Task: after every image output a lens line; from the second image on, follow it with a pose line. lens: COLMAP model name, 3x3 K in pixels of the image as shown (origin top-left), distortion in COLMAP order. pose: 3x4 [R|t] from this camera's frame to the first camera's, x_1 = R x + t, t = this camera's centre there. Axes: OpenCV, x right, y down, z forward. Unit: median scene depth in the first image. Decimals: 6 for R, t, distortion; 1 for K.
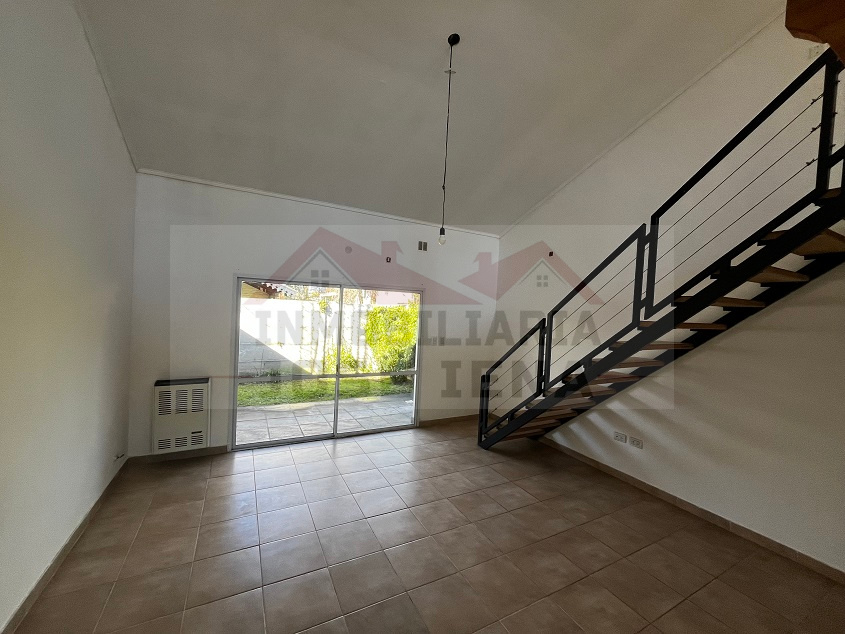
lens RADIAL K [[340.9, 0, 422.1], [0, 340.9, 315.8], [0, 0, 1]] dist [-0.003003, -0.000320]
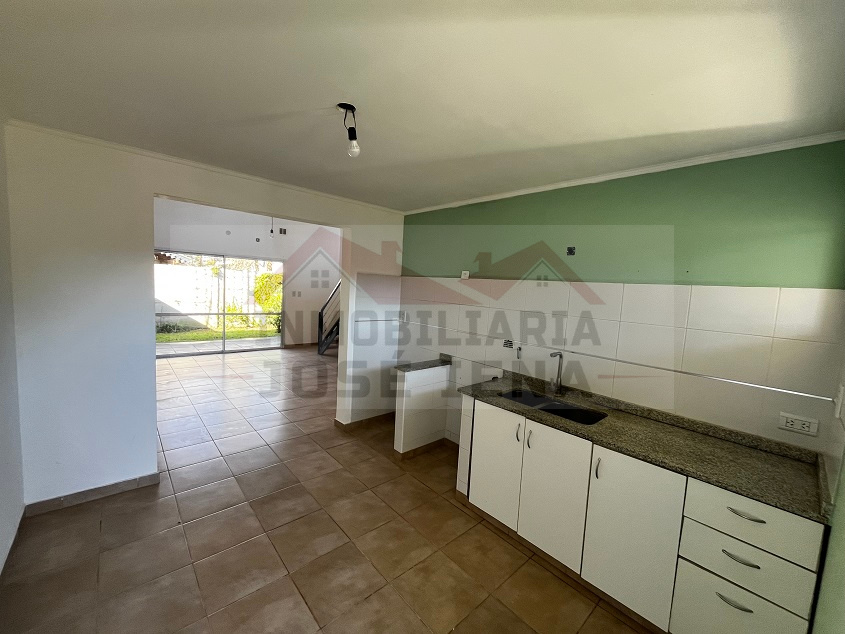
lens RADIAL K [[340.9, 0, 422.8], [0, 340.9, 314.2], [0, 0, 1]] dist [-0.003003, -0.000320]
pose [[0.969519, -0.017685, 0.244377, 0.317287], [-0.002024, 0.996780, 0.080162, 0.059431], [-0.245008, -0.078213, 0.966361, -0.909909]]
